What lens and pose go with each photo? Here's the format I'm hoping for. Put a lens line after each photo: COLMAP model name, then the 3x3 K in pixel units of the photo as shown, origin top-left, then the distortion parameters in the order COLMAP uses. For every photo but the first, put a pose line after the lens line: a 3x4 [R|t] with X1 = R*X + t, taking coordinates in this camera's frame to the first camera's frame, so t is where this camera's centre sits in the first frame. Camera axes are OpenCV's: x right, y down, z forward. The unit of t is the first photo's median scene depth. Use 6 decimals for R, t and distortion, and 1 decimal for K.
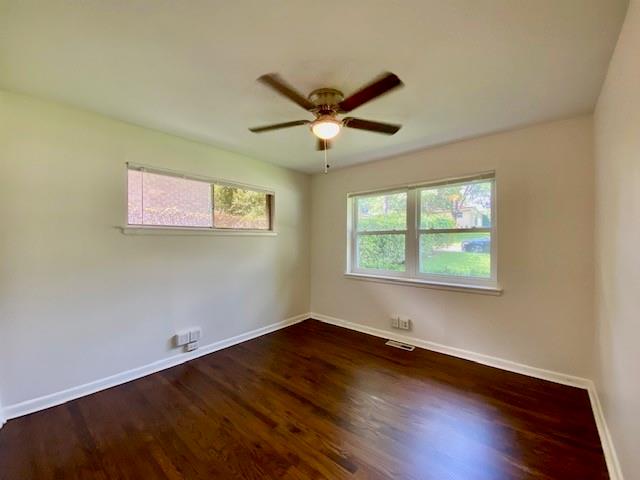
lens RADIAL K [[267.1, 0, 320.0], [0, 267.1, 240.0], [0, 0, 1]] dist [0.000332, -0.012502]
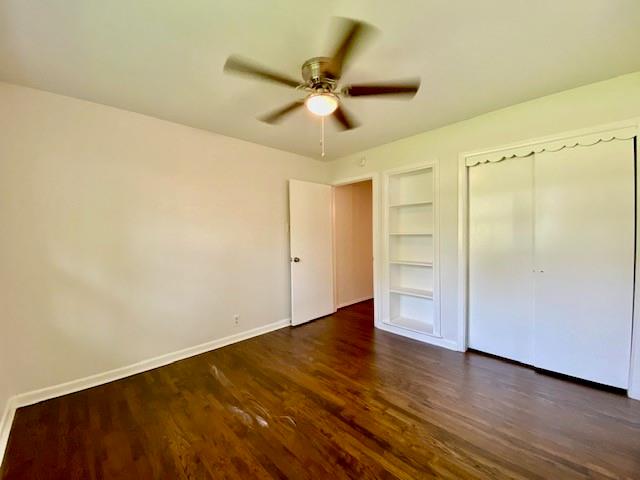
lens RADIAL K [[267.1, 0, 320.0], [0, 267.1, 240.0], [0, 0, 1]] dist [0.000332, -0.012502]
pose [[-0.995245, 0.014867, 0.096260, -0.052485], [0.018551, 0.999125, 0.037486, 0.010944], [-0.095618, 0.039093, -0.994650, 1.851896]]
